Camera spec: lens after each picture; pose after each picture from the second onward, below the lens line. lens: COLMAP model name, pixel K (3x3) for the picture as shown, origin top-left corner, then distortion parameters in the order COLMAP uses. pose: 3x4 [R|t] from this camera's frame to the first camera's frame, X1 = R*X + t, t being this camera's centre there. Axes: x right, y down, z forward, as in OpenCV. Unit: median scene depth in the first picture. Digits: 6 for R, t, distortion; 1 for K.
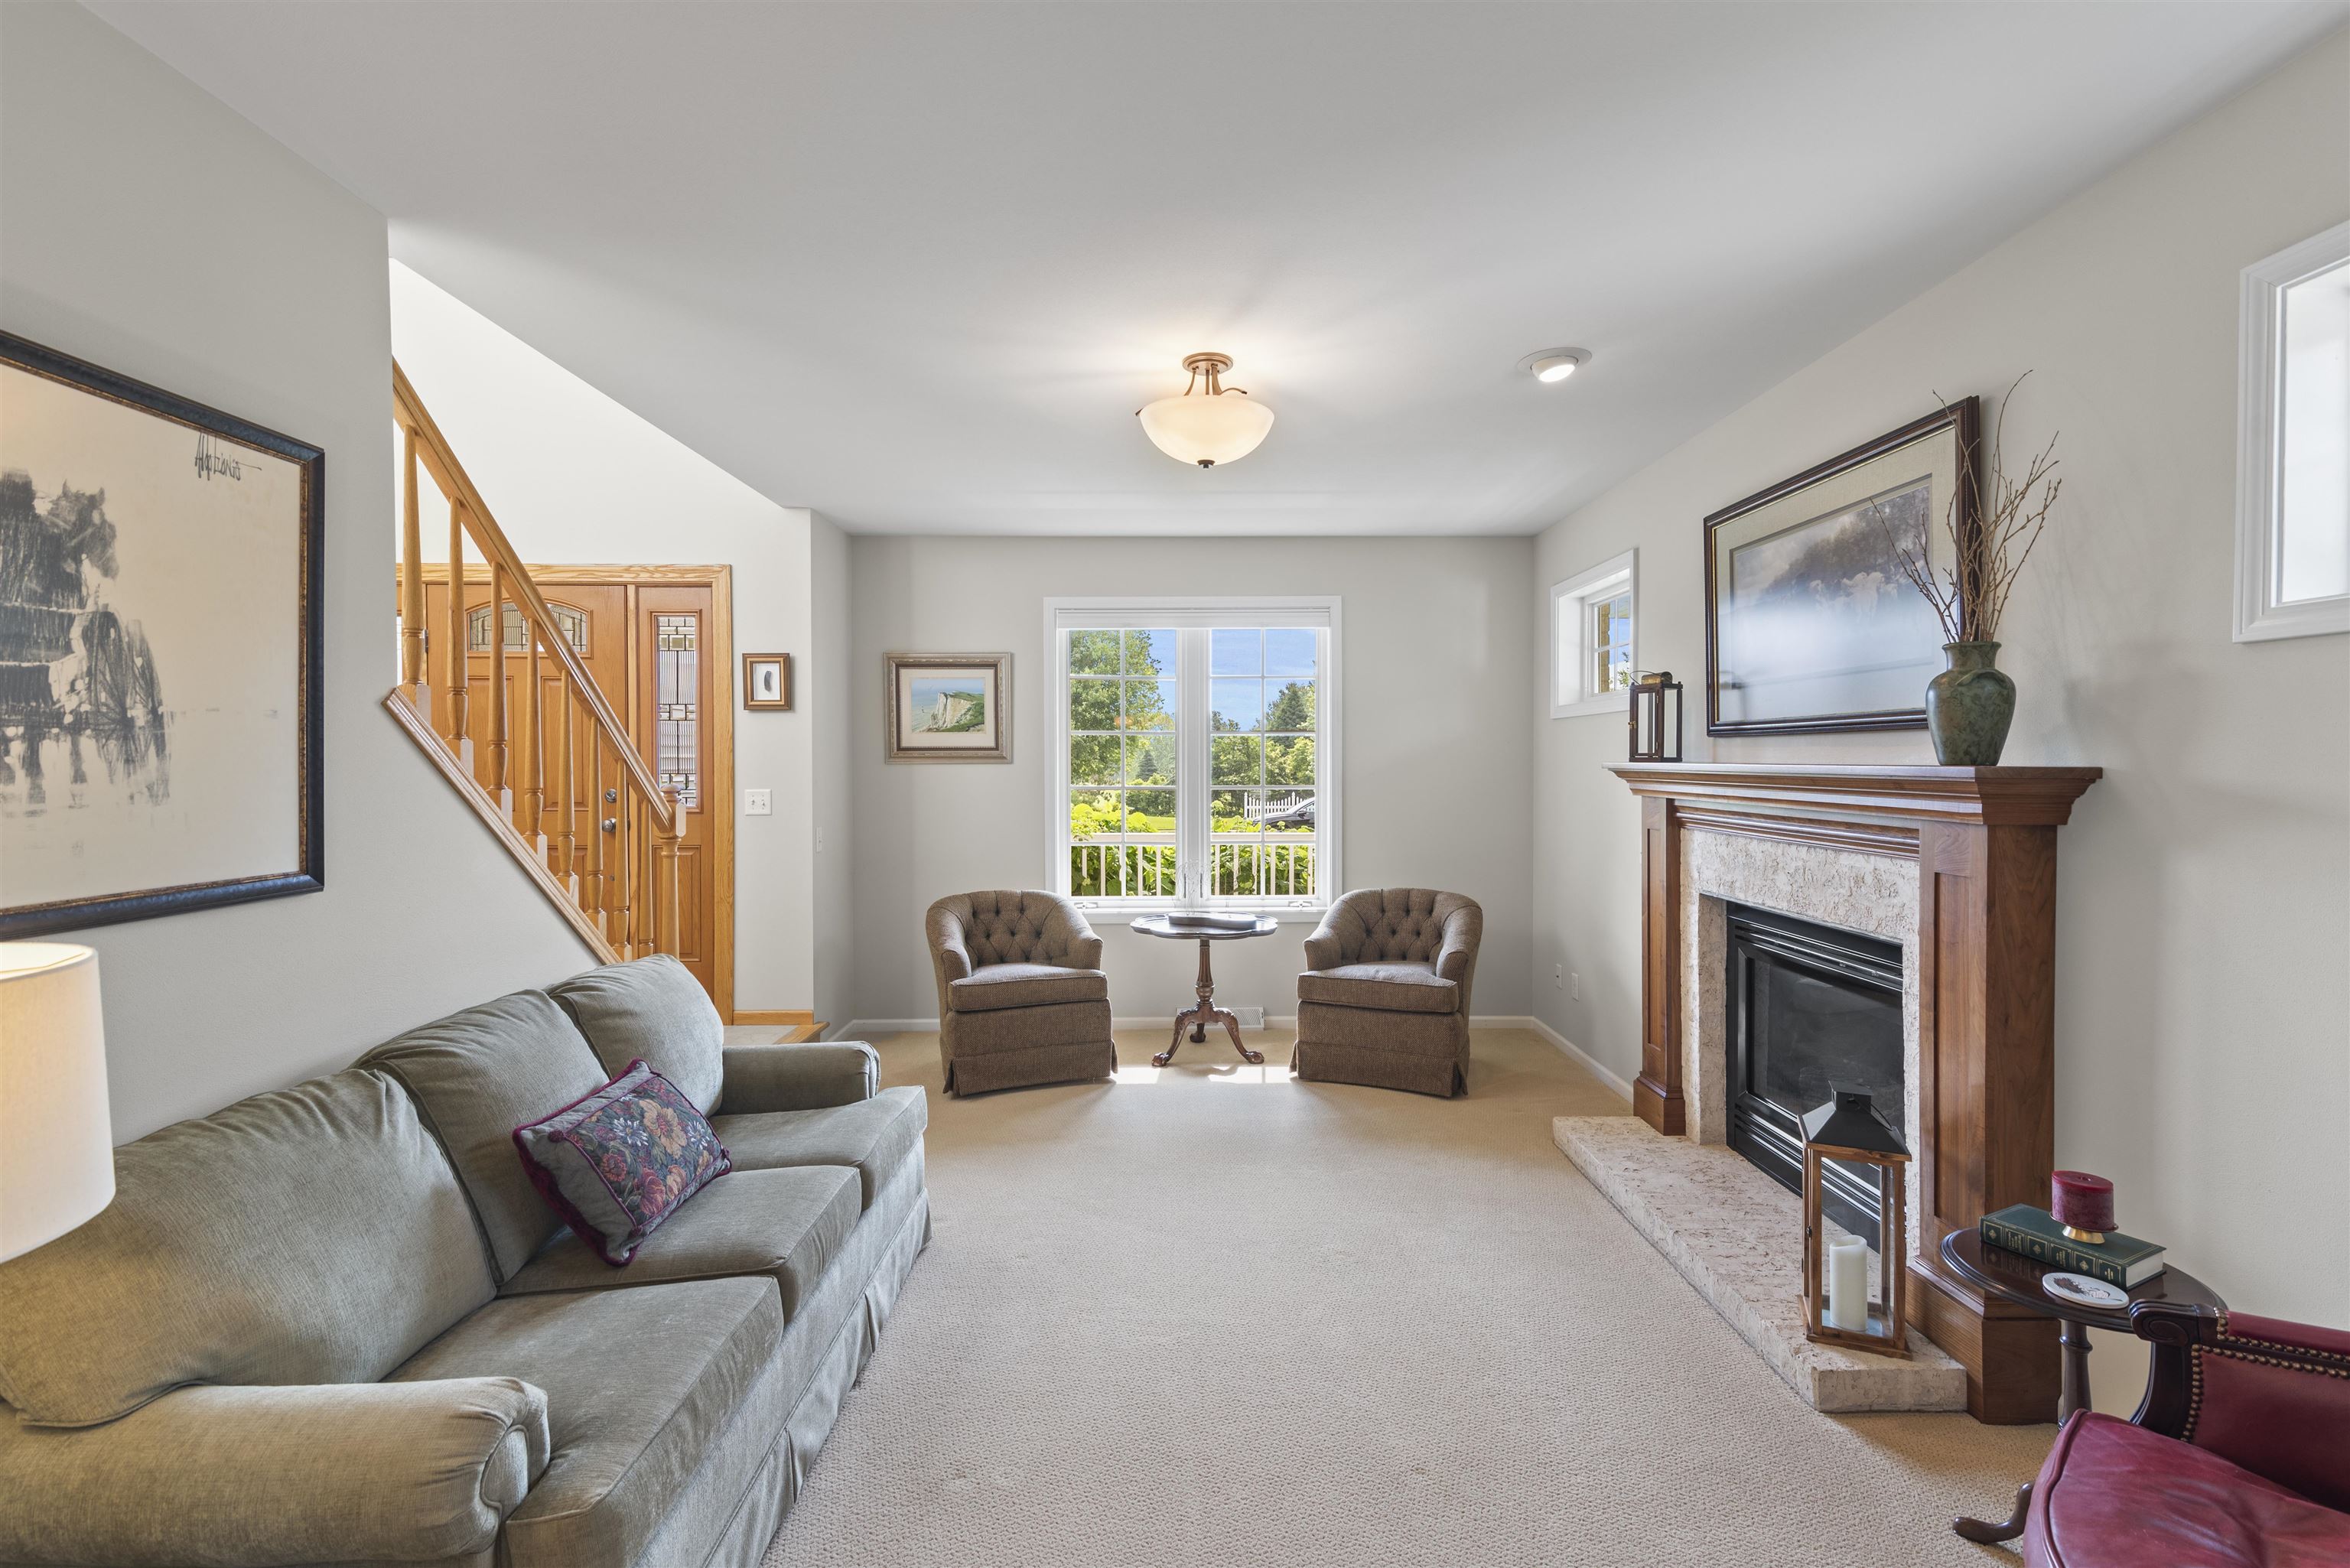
lens RADIAL K [[1055.4, 0, 1184.0], [0, 1055.4, 773.6], [0, 0, 1]] dist [0.016643, 0.000041]
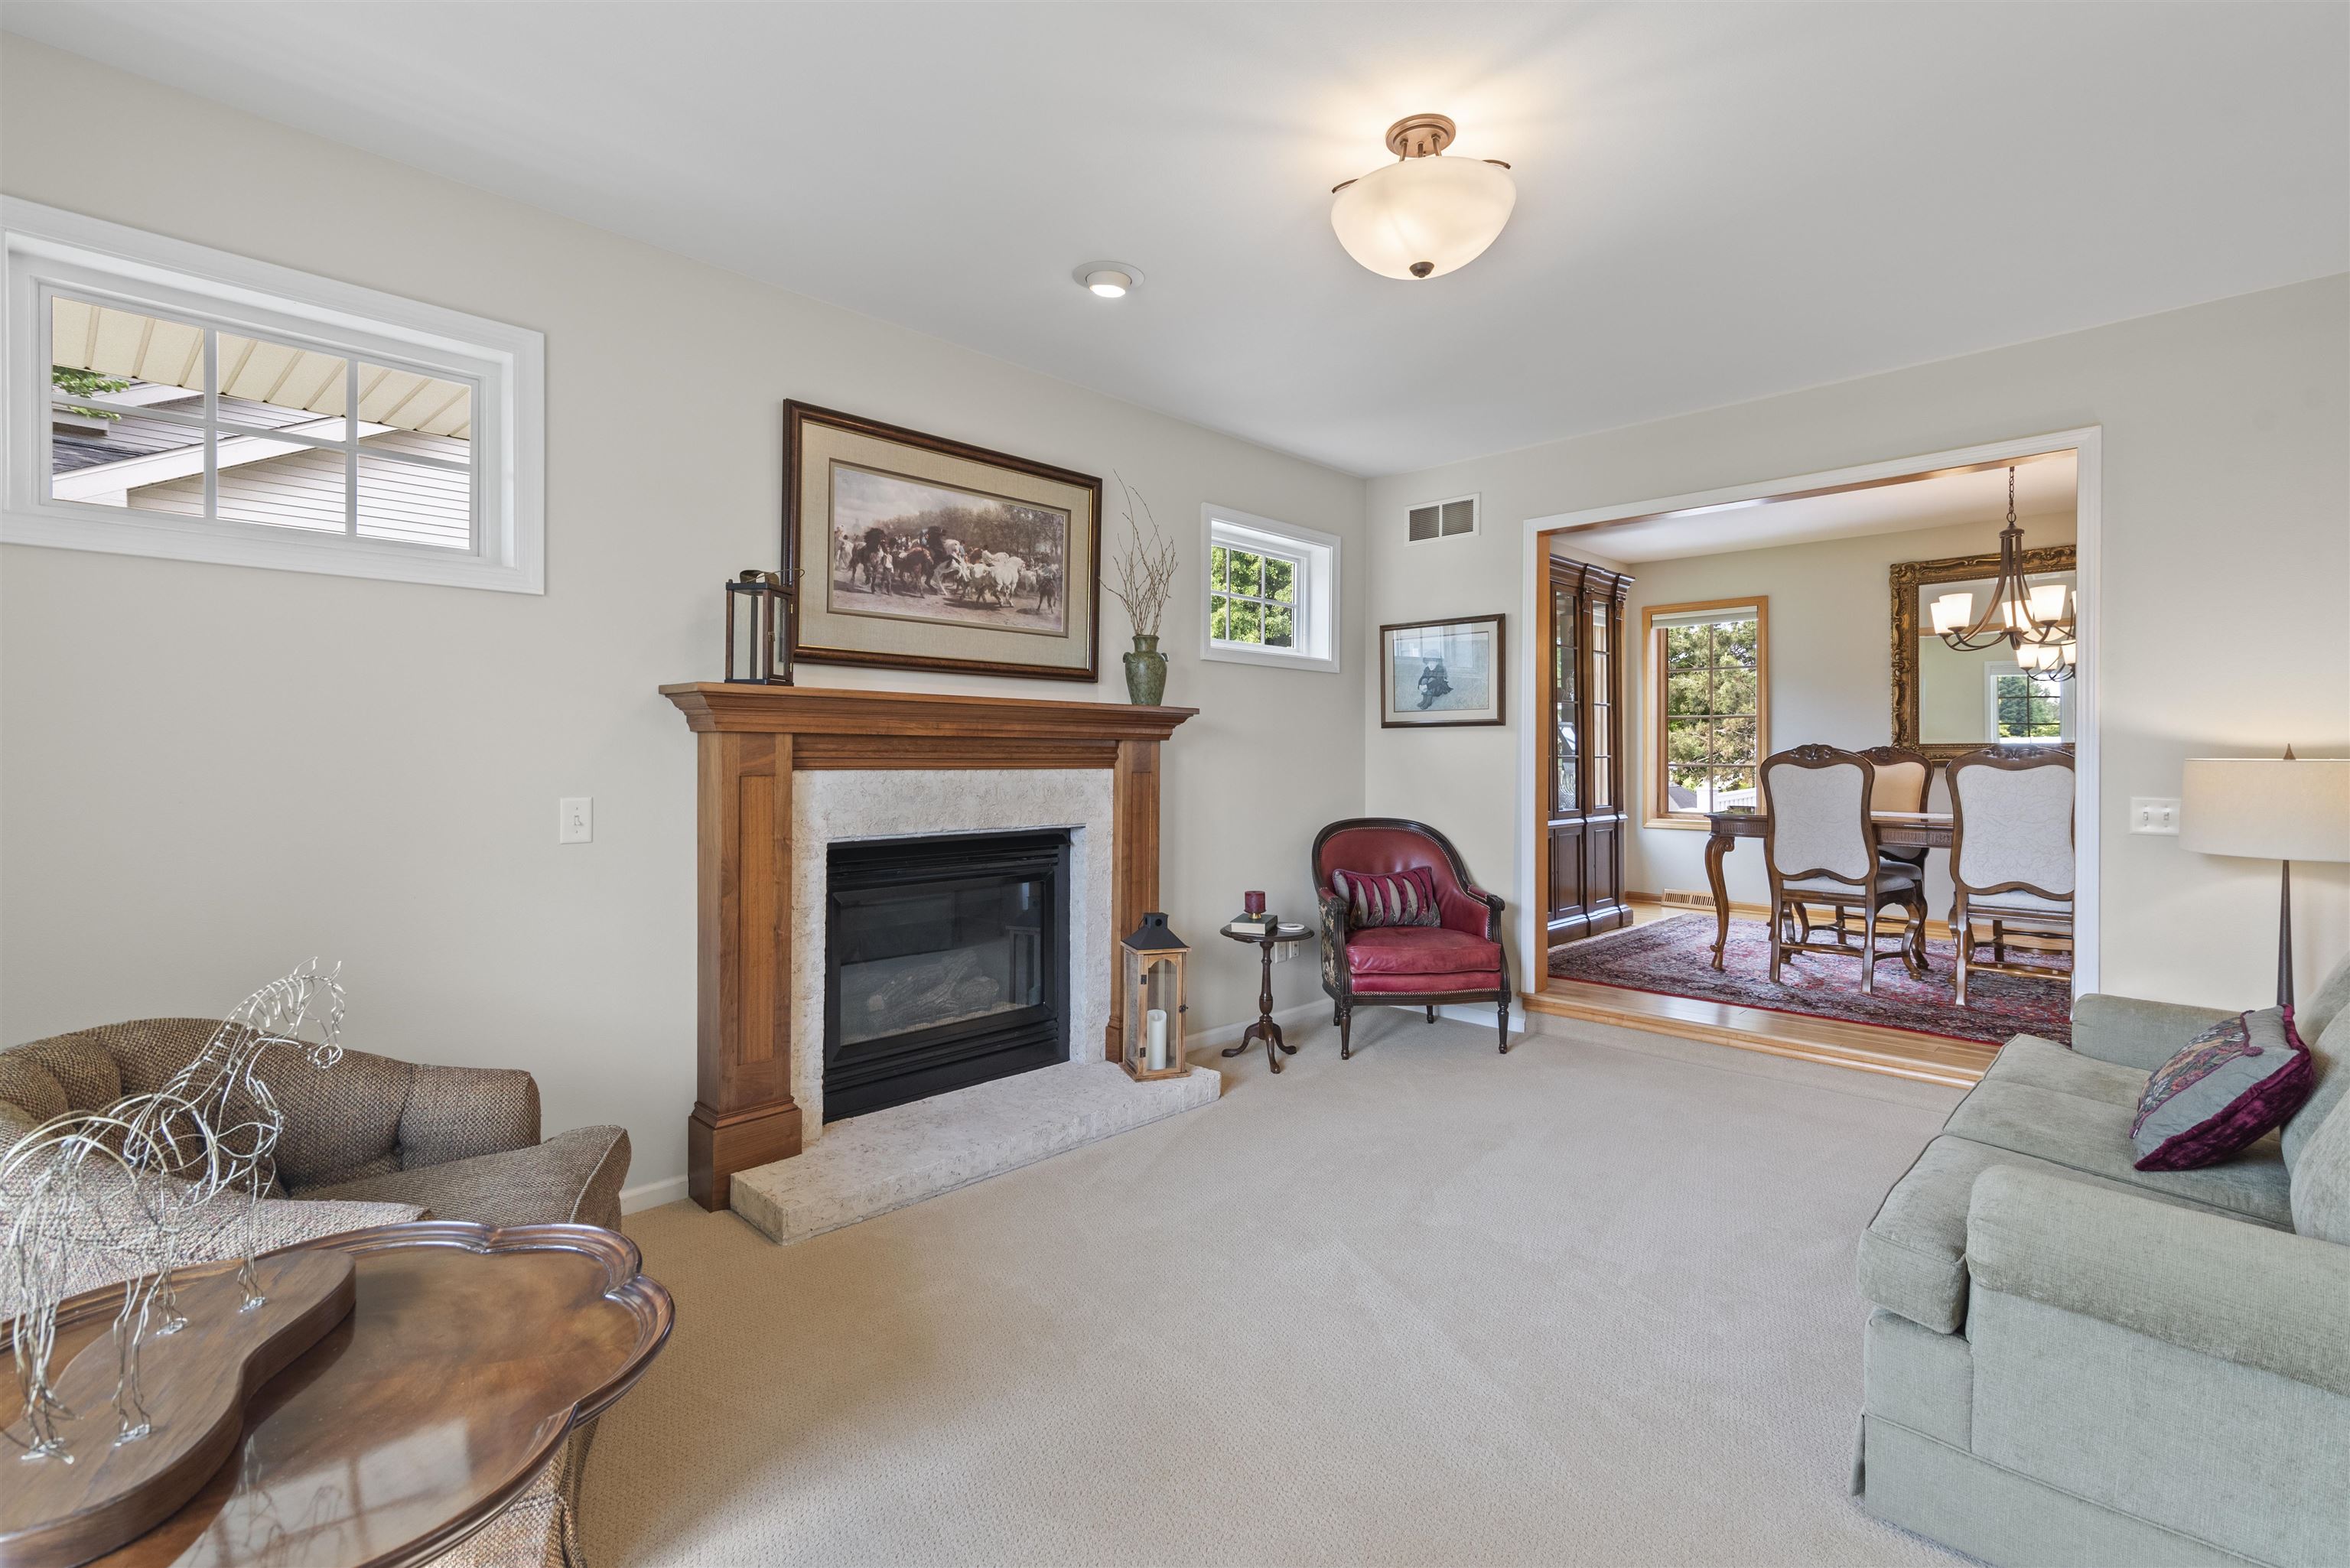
lens RADIAL K [[1060.9, 0, 1179.7], [0, 1060.9, 764.0], [0, 0, 1]] dist [0.020023, 0.000134]
pose [[-0.700713, -0.010116, 0.713372, -0.249171], [0.007440, 0.999741, 0.021485, 0.022632], [-0.713404, 0.020362, -0.700457, 1.033934]]
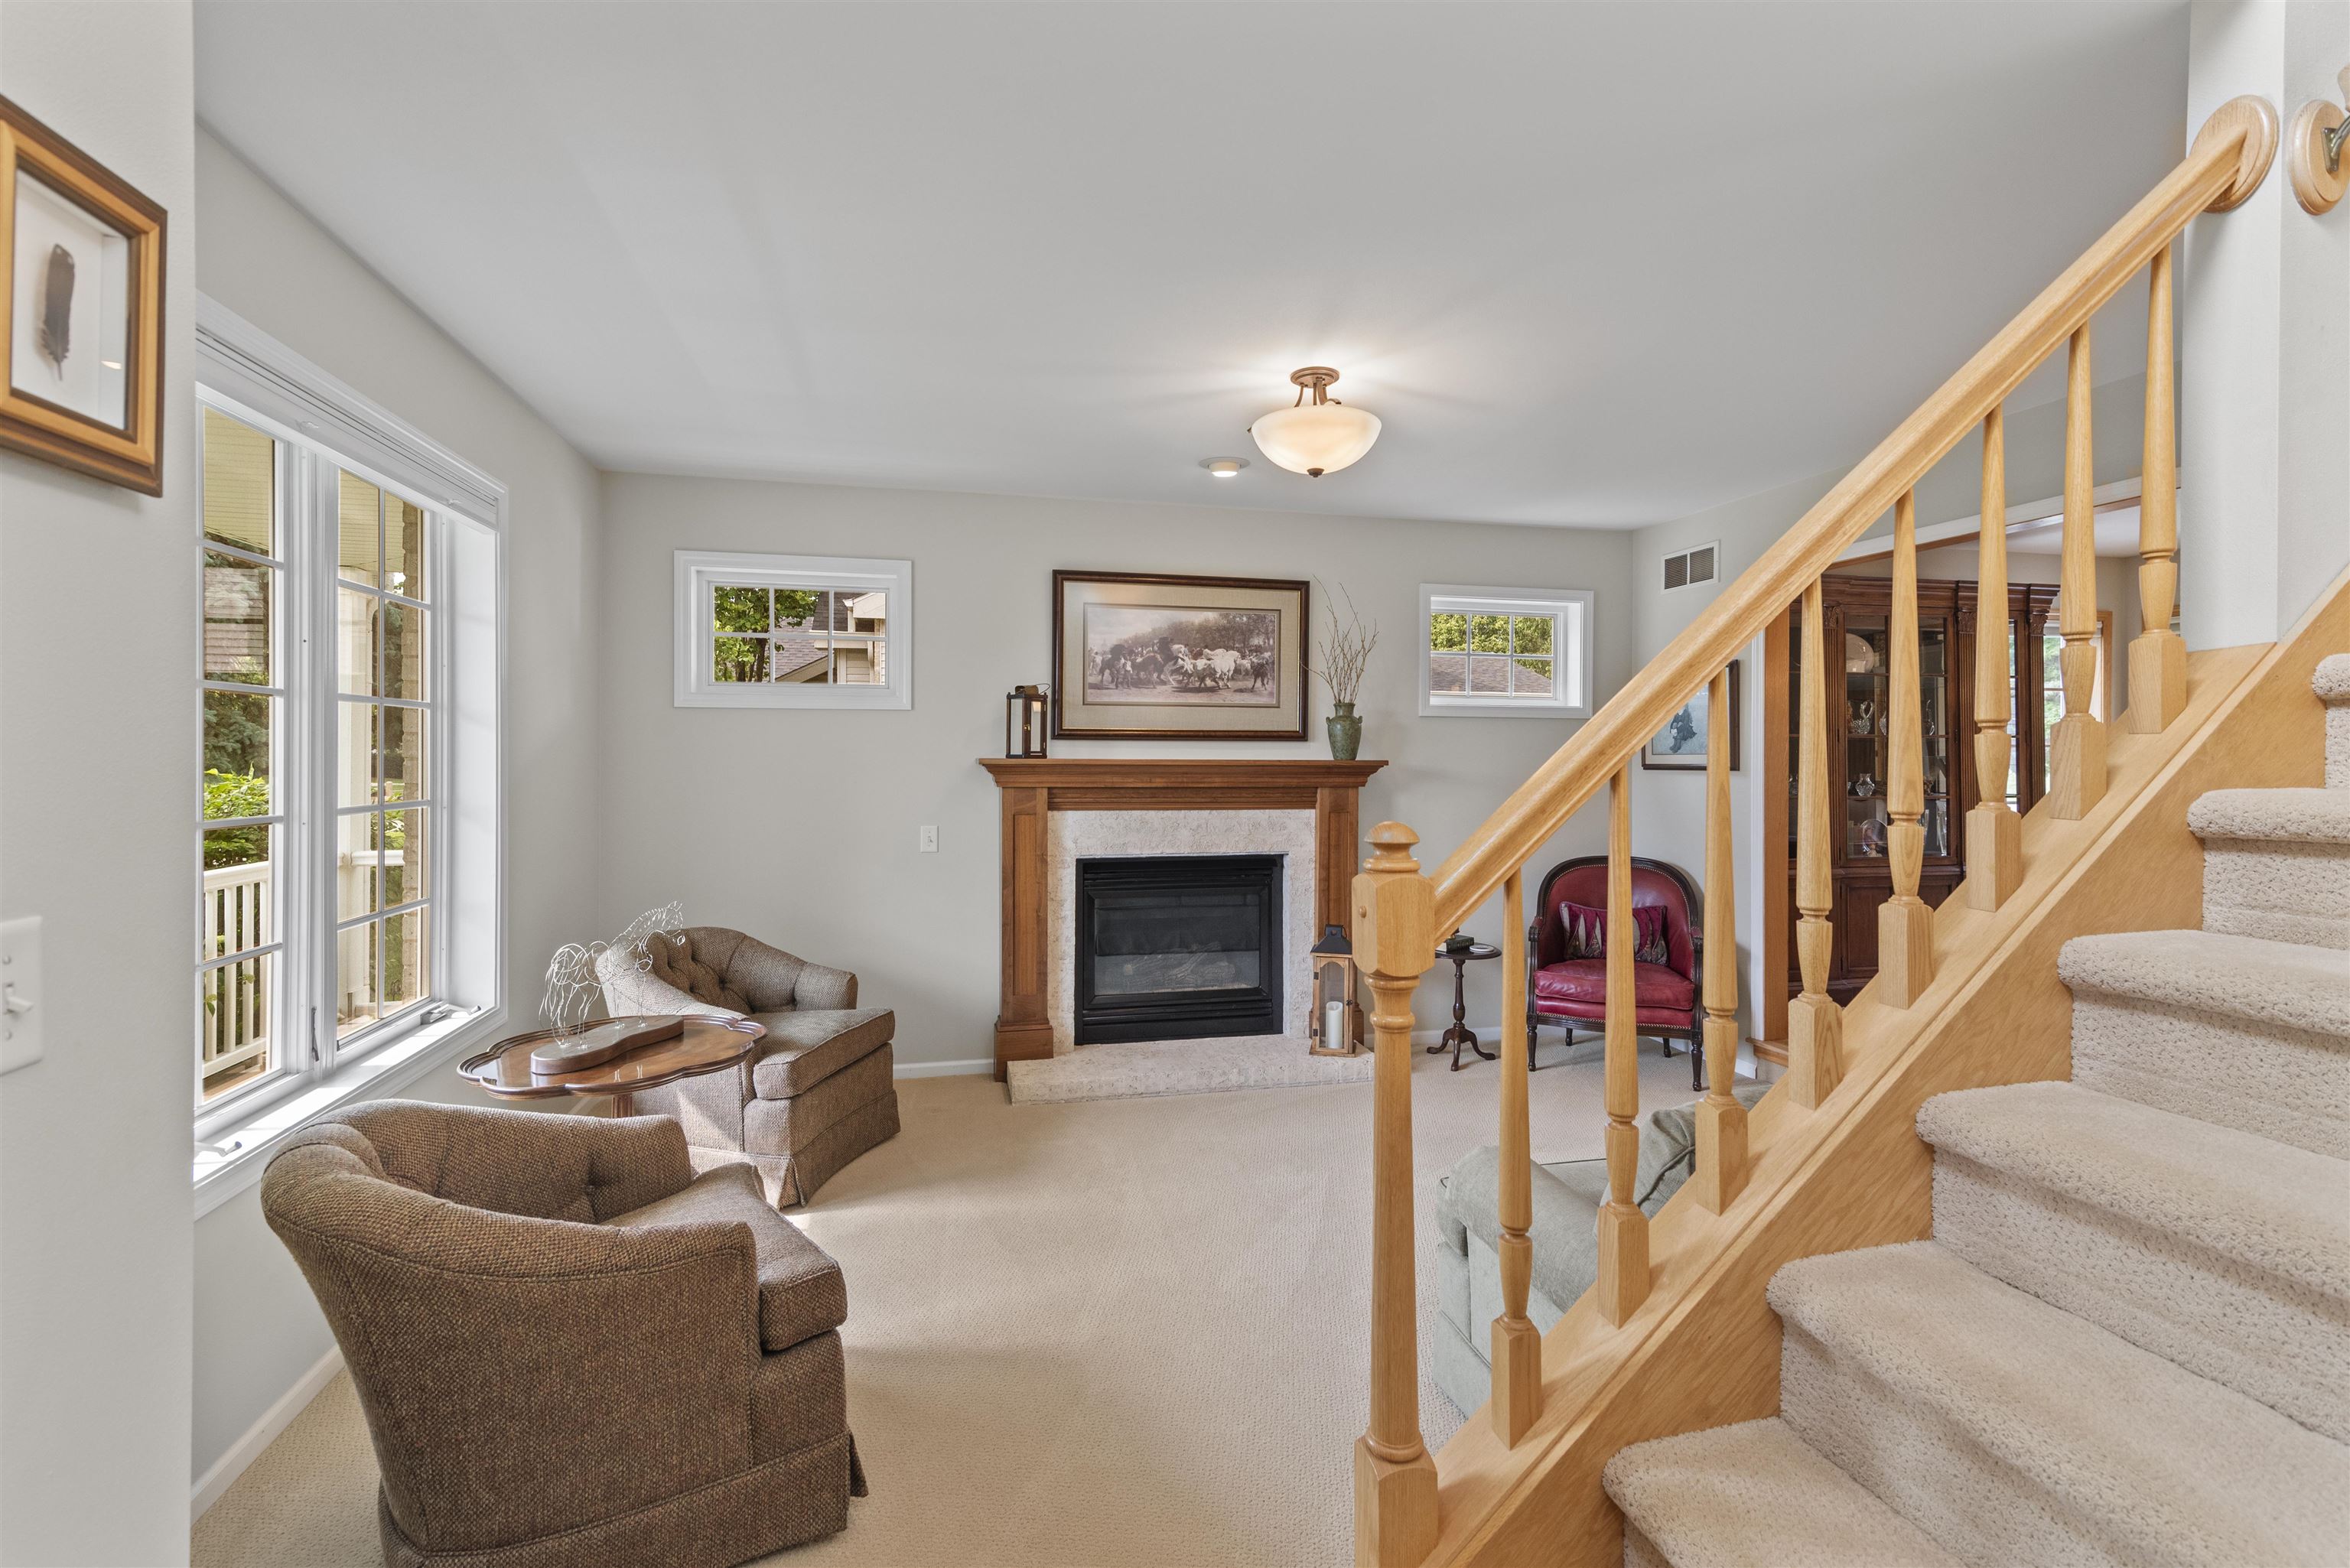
lens RADIAL K [[1055.4, 0, 1184.0], [0, 1055.4, 773.6], [0, 0, 1]] dist [0.016643, 0.000041]
pose [[-0.213140, -0.015919, 0.976892, -0.606318], [0.012853, 0.999735, 0.019095, -0.012178], [-0.976937, 0.016626, -0.212878, 0.845026]]
